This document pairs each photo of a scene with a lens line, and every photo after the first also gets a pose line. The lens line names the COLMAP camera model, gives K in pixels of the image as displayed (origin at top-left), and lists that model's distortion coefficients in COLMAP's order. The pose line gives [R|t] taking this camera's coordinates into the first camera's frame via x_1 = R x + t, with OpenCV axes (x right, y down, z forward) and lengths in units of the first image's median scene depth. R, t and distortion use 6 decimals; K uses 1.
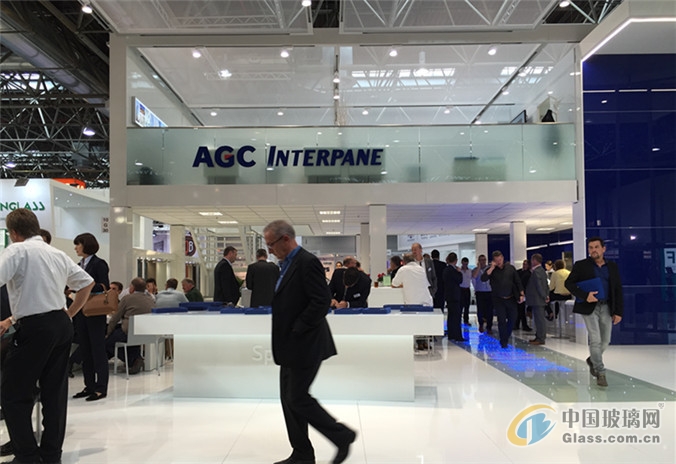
lens RADIAL K [[586.1, 0, 336.1], [0, 586.1, 234.6], [0, 0, 1]] dist [0.052362, -0.018990]
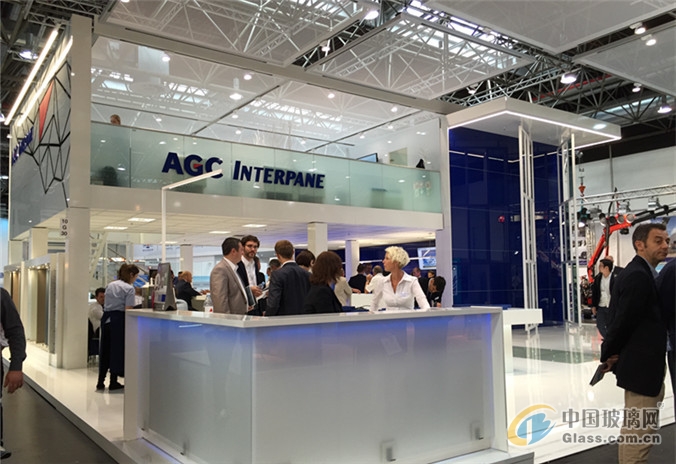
lens RADIAL K [[586.1, 0, 336.0], [0, 586.1, 233.4], [0, 0, 1]] dist [0.052362, -0.018990]
pose [[0.804047, 0.047780, 0.592642, -0.587526], [-0.033317, 0.998820, -0.035324, 0.011064], [-0.593631, 0.008657, 0.804691, 0.045230]]
